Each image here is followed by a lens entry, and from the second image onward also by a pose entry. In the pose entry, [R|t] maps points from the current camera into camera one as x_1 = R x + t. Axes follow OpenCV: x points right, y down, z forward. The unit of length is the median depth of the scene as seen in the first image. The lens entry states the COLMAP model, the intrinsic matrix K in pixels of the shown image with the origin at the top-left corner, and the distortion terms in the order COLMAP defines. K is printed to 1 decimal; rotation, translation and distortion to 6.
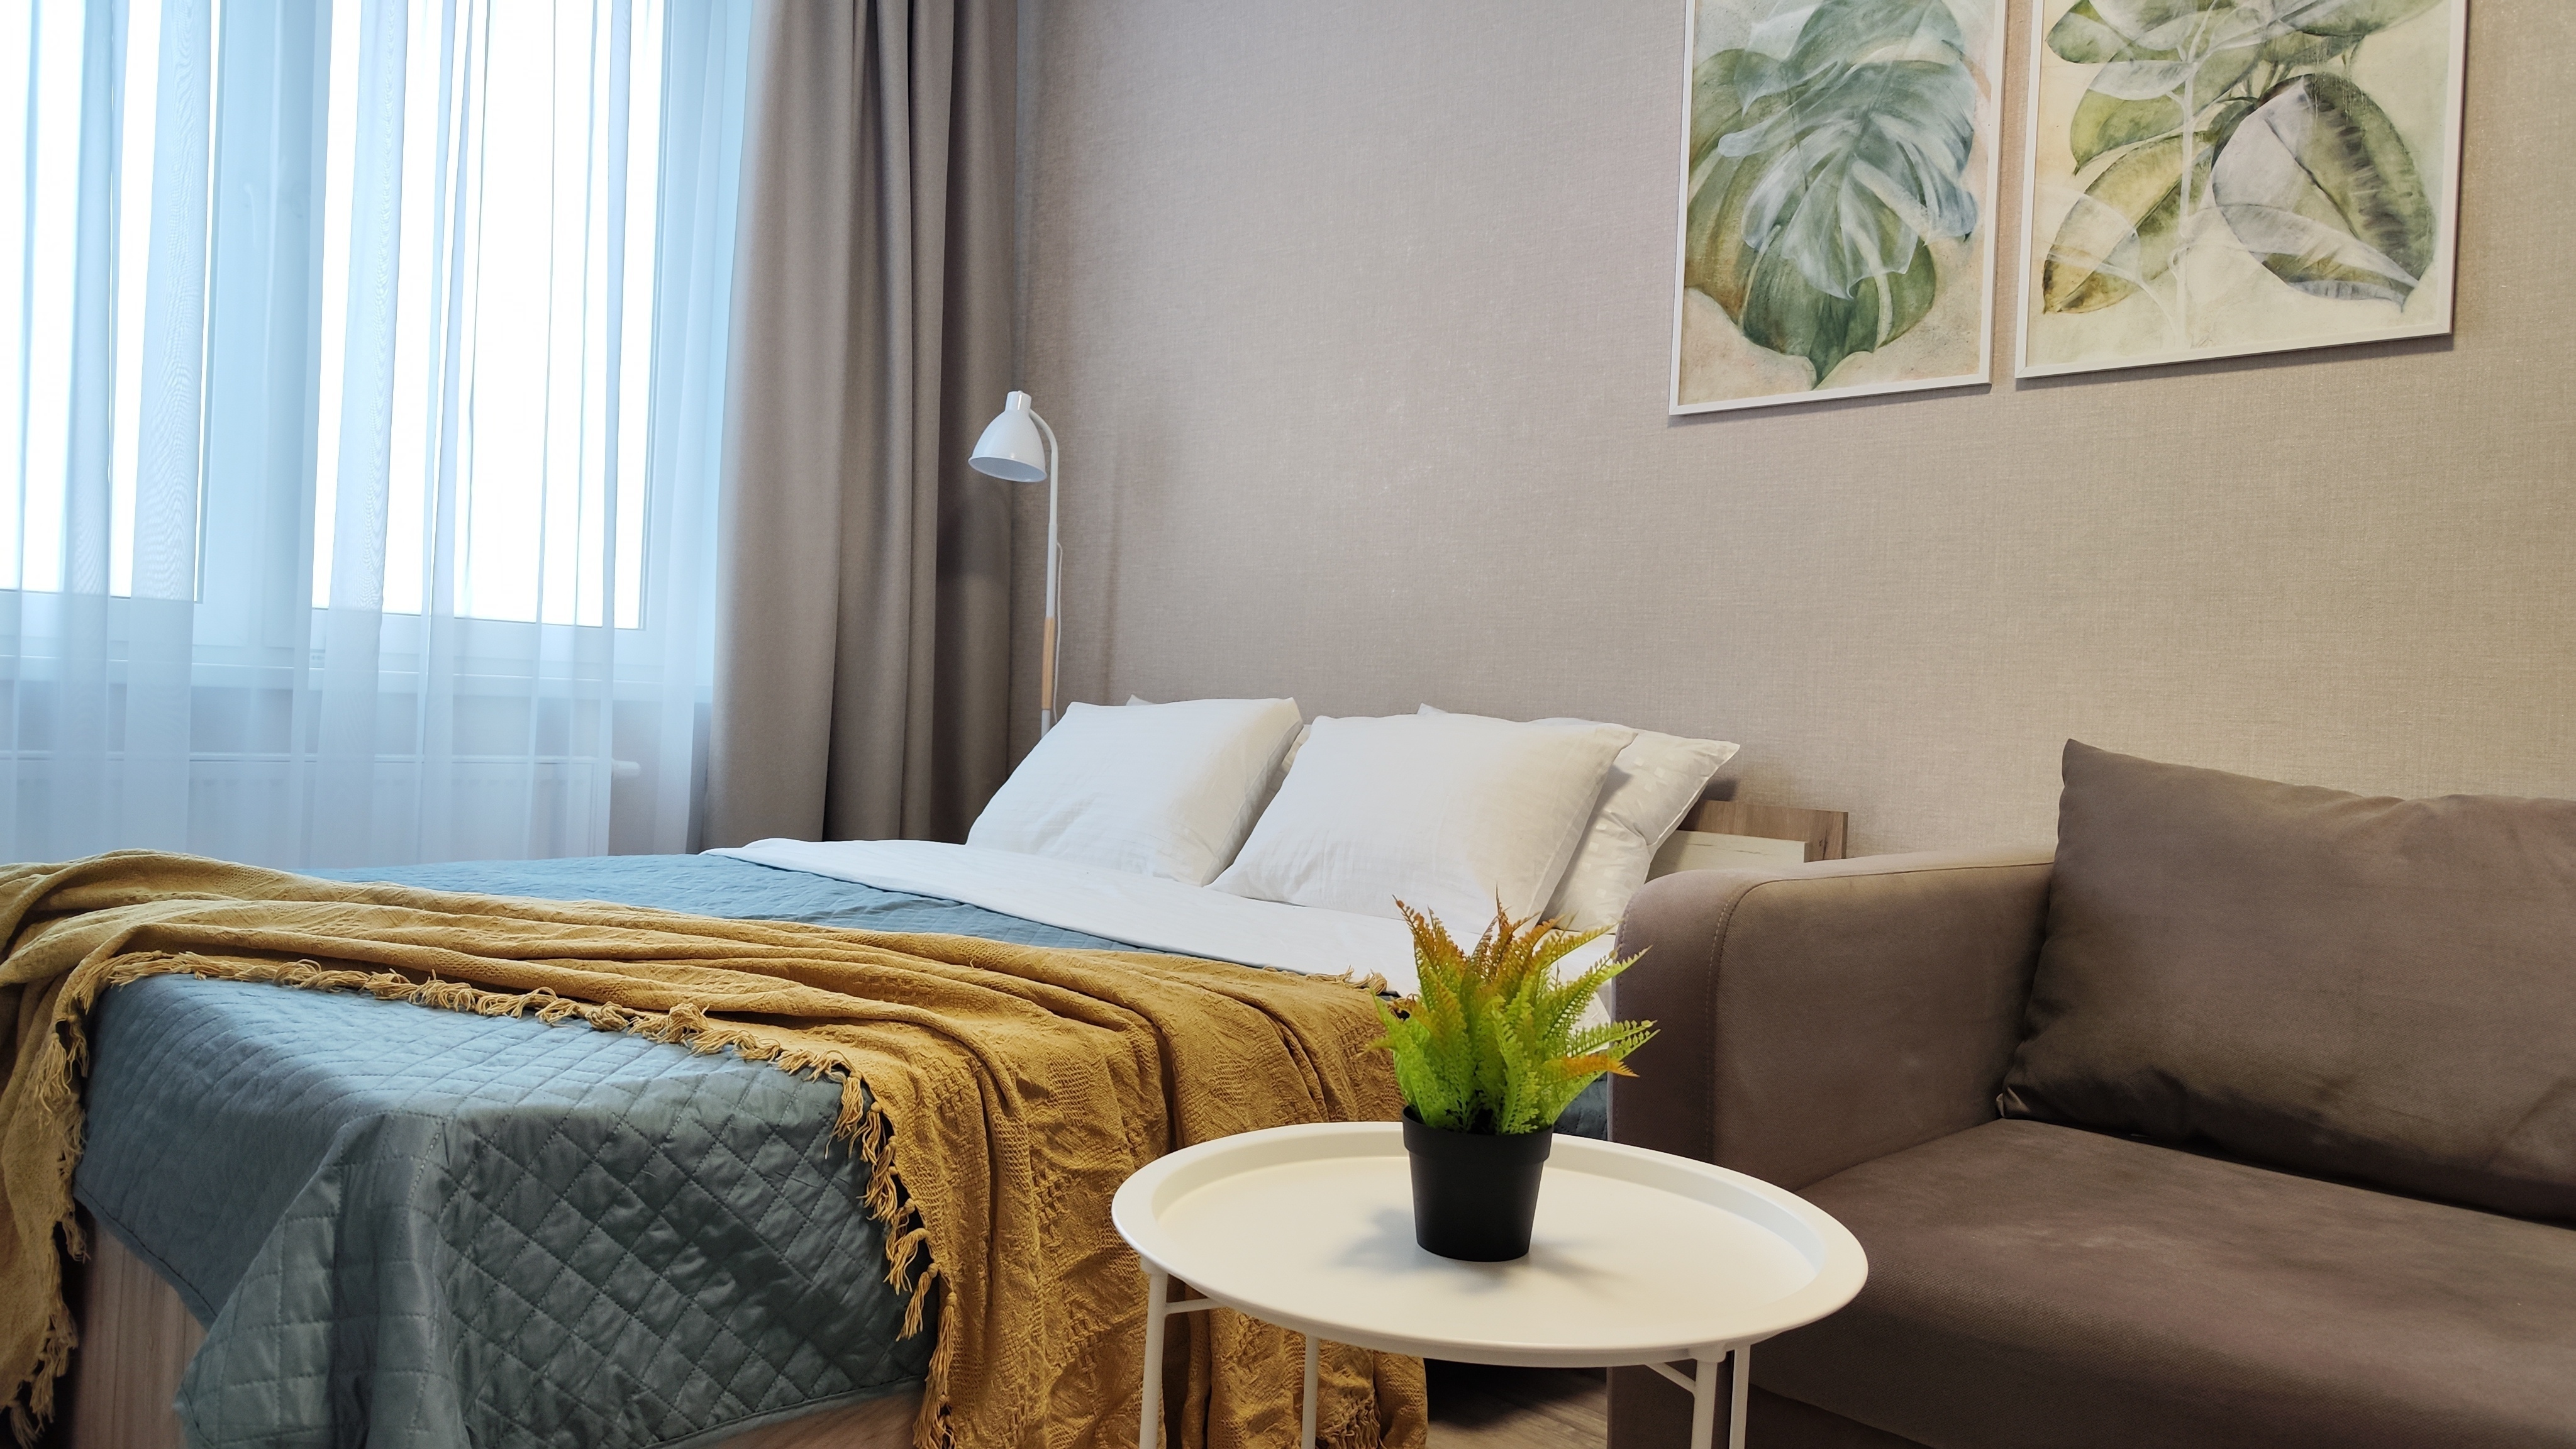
lens RADIAL K [[1757.0, 0, 1288.0], [0, 1757.0, 724.5], [0, 0, 1]] dist [0.011918, -0.006145]
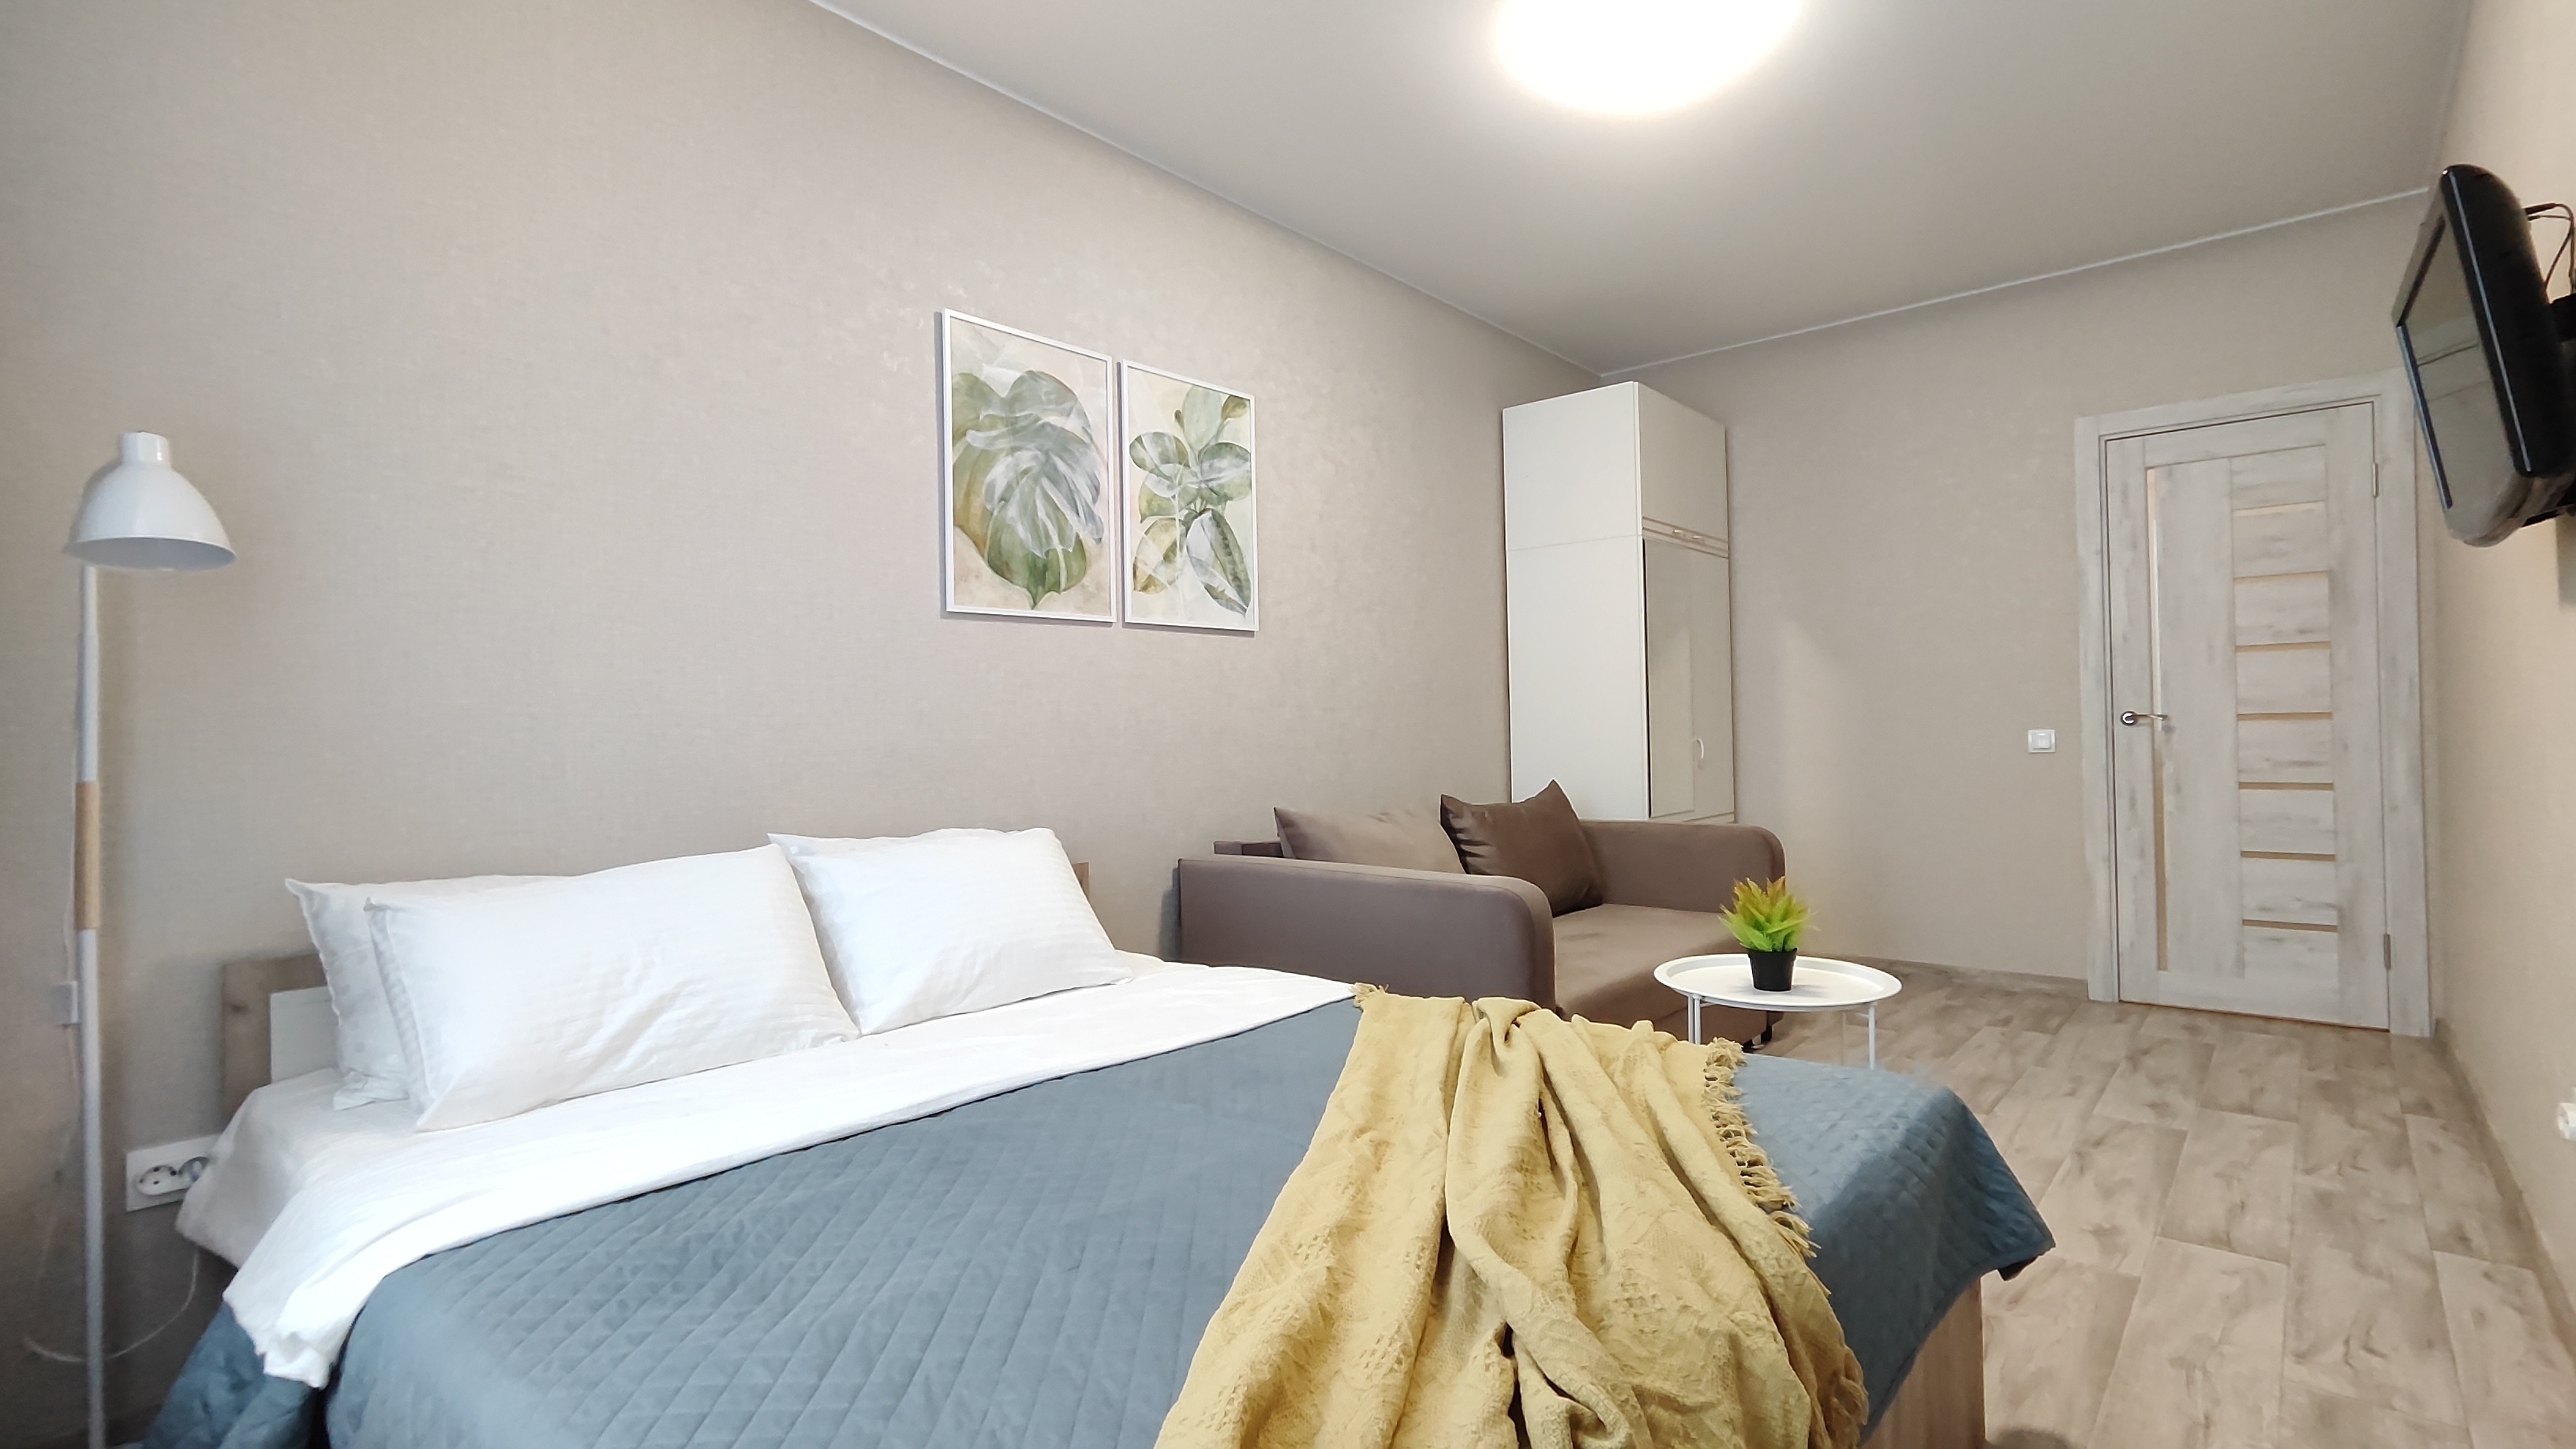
lens RADIAL K [[1178.9, 0, 1319.6], [0, 1178.9, 721.4], [0, 0, 1]] dist [0.000401, 0.000437]
pose [[-0.070614, -0.036437, 0.996838, -0.976446], [0.027236, 0.998890, 0.038442, -0.144180], [-0.997132, 0.029865, -0.069543, 0.966144]]
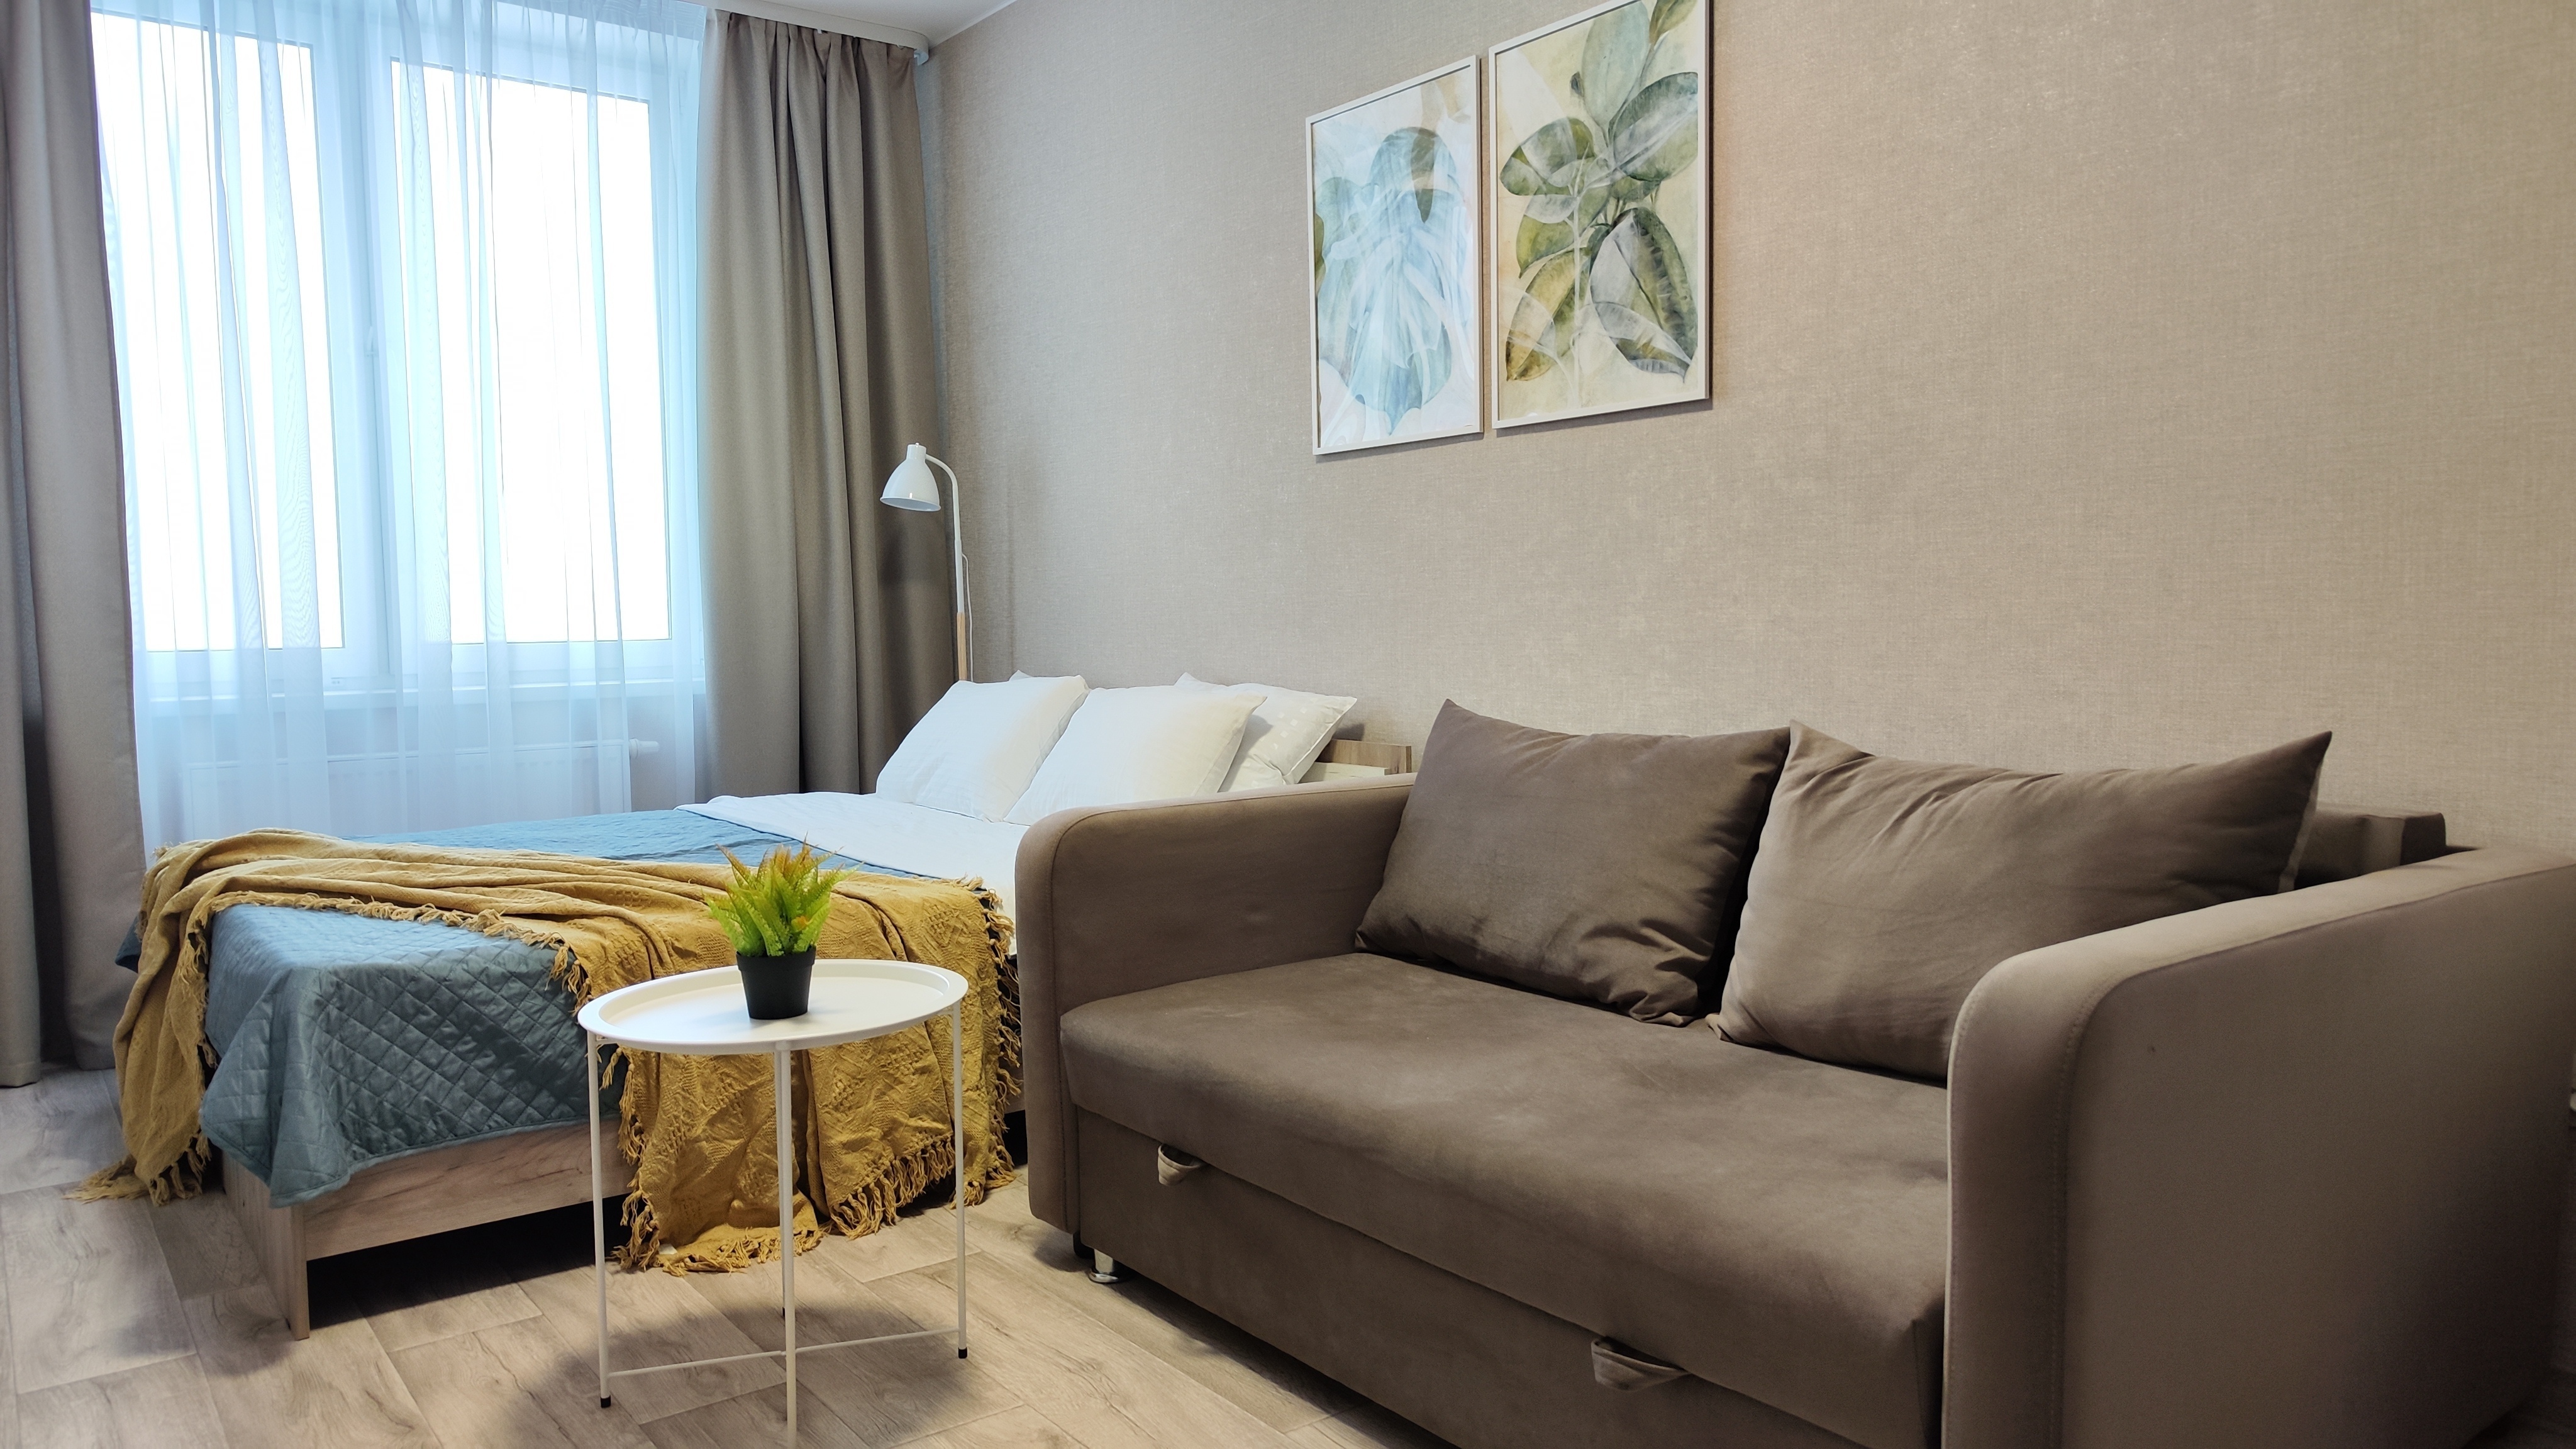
lens RADIAL K [[1758.3, 0, 1301.8], [0, 1758.3, 723.1], [0, 0, 1]] dist [0.039282, -0.037360]
pose [[0.988239, -0.050515, -0.144332, 0.494644], [0.057995, 0.997157, 0.048099, -0.045592], [0.141492, -0.055904, 0.988360, -0.431327]]
